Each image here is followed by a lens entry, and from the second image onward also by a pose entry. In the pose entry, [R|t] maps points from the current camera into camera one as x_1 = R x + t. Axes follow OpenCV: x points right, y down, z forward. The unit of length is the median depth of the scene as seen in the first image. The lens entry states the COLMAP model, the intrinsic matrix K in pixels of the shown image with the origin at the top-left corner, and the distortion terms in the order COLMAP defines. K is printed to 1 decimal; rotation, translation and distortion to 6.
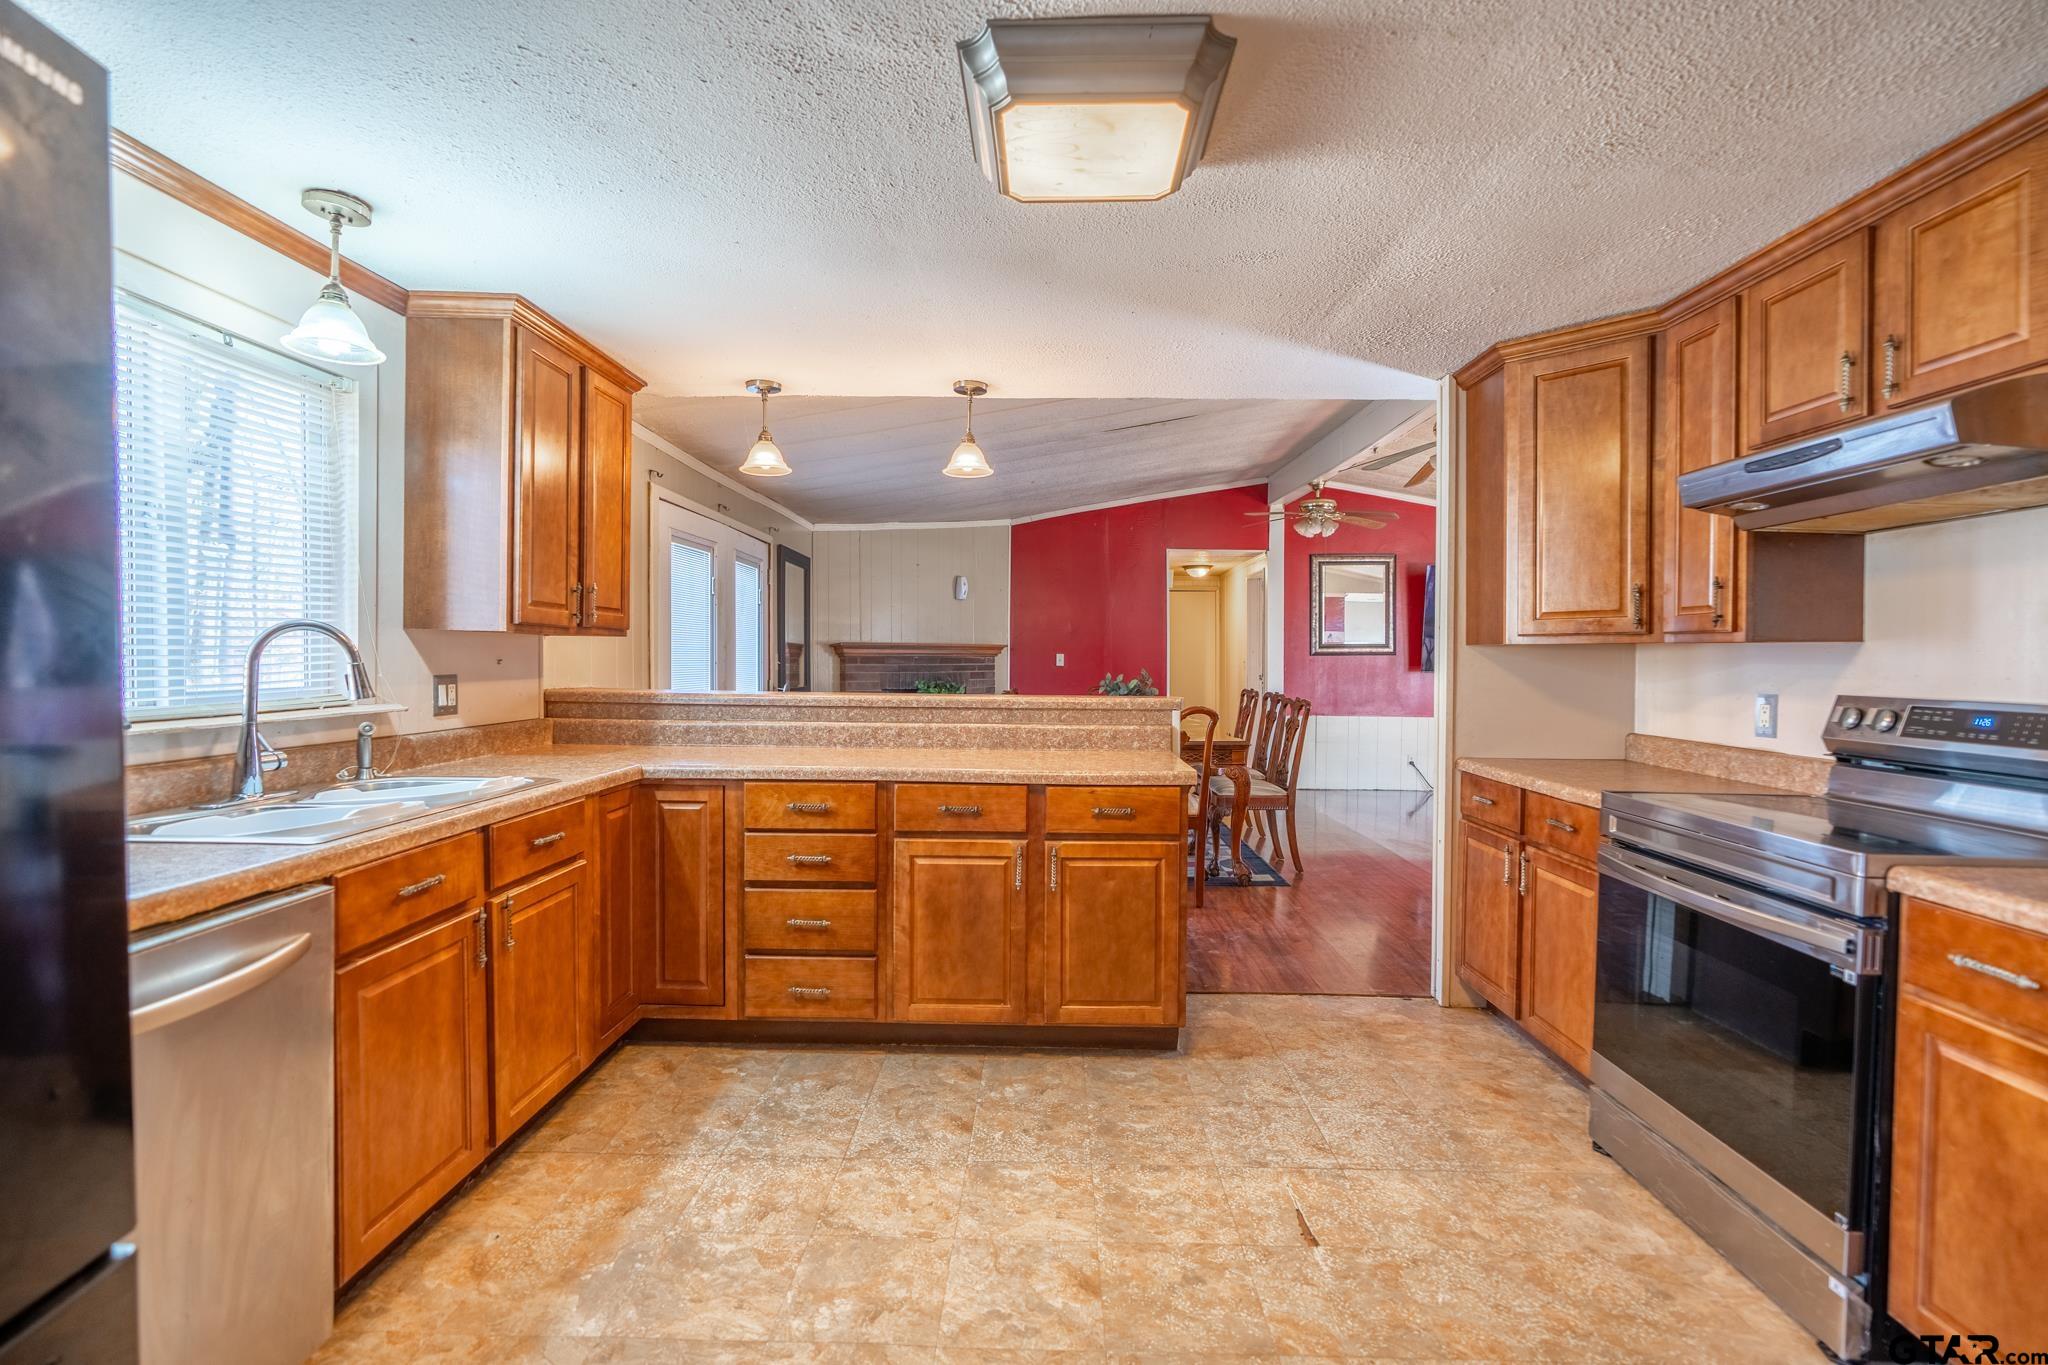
lens RADIAL K [[922.6, 0, 1031.6], [0, 922.6, 676.8], [0, 0, 1]] dist [-0.011380, 0.003508]
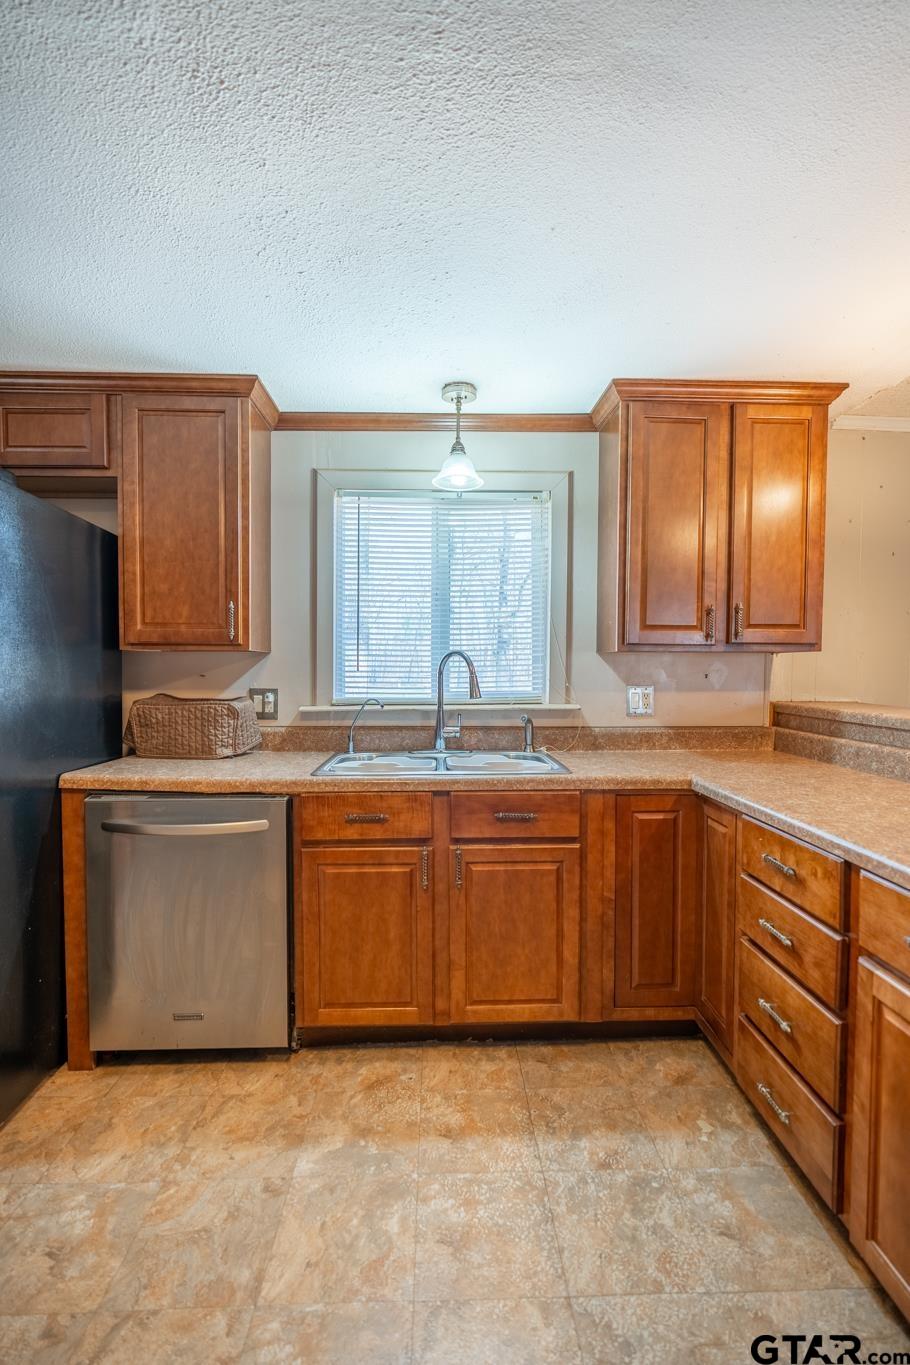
lens RADIAL K [[618.6, 0, 455.0], [0, 618.6, 690.6], [0, 0, 1]] dist [-0.011183, 0.004277]
pose [[0.049335, 0.022855, -0.998521, 0.264125], [-0.021626, 0.999528, 0.021810, -0.009512], [0.998548, 0.020518, 0.049806, 0.736095]]
